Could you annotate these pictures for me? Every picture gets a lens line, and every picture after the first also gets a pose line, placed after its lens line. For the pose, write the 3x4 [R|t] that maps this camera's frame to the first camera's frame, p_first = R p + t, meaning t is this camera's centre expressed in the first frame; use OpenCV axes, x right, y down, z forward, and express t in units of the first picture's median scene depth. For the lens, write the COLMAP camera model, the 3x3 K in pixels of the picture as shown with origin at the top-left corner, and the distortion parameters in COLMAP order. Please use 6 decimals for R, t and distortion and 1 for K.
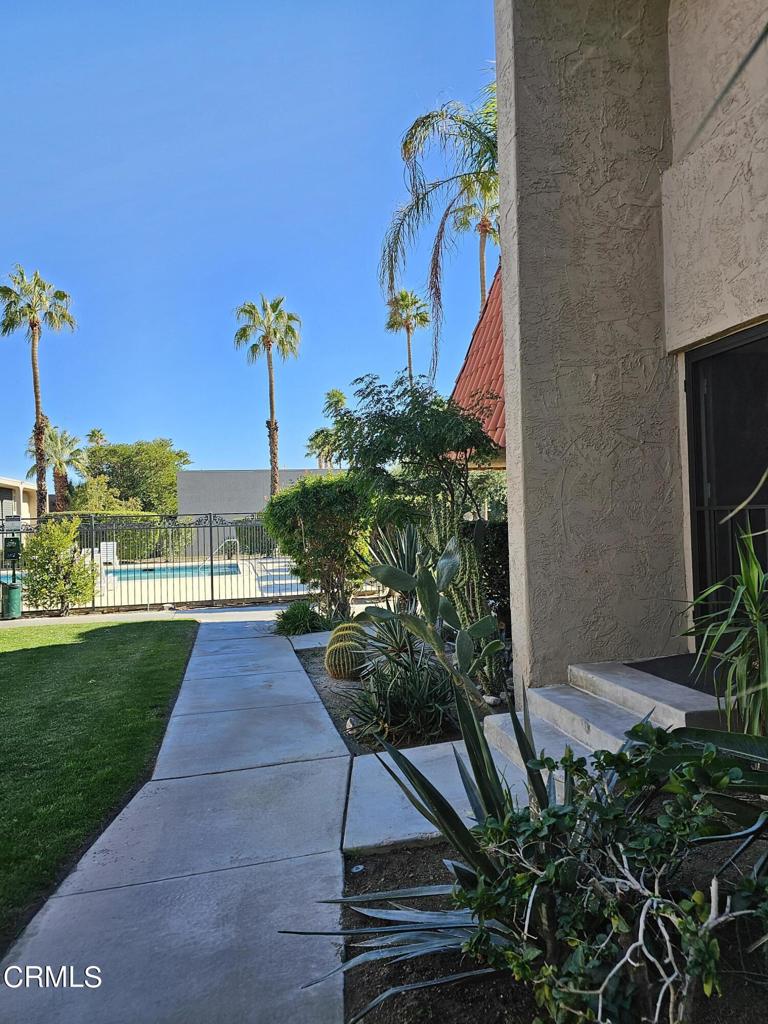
lens RADIAL K [[678.5, 0, 384.0], [0, 678.5, 512.0], [0, 0, 1]] dist [0.107835, -0.102663]
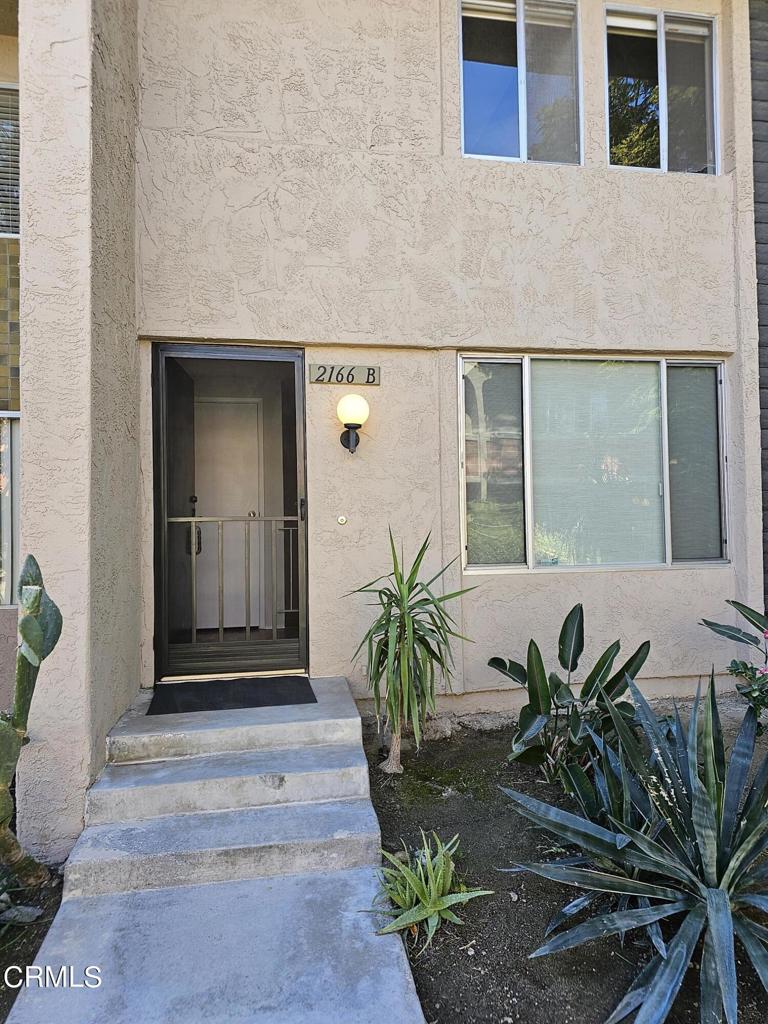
lens RADIAL K [[678.5, 0, 384.0], [0, 678.5, 512.0], [0, 0, 1]] dist [0.107835, -0.102663]
pose [[0.042373, 0.068394, 0.996758, -0.455975], [0.004845, 0.997628, -0.068660, 0.051634], [-0.999090, 0.007739, 0.041941, 0.746945]]
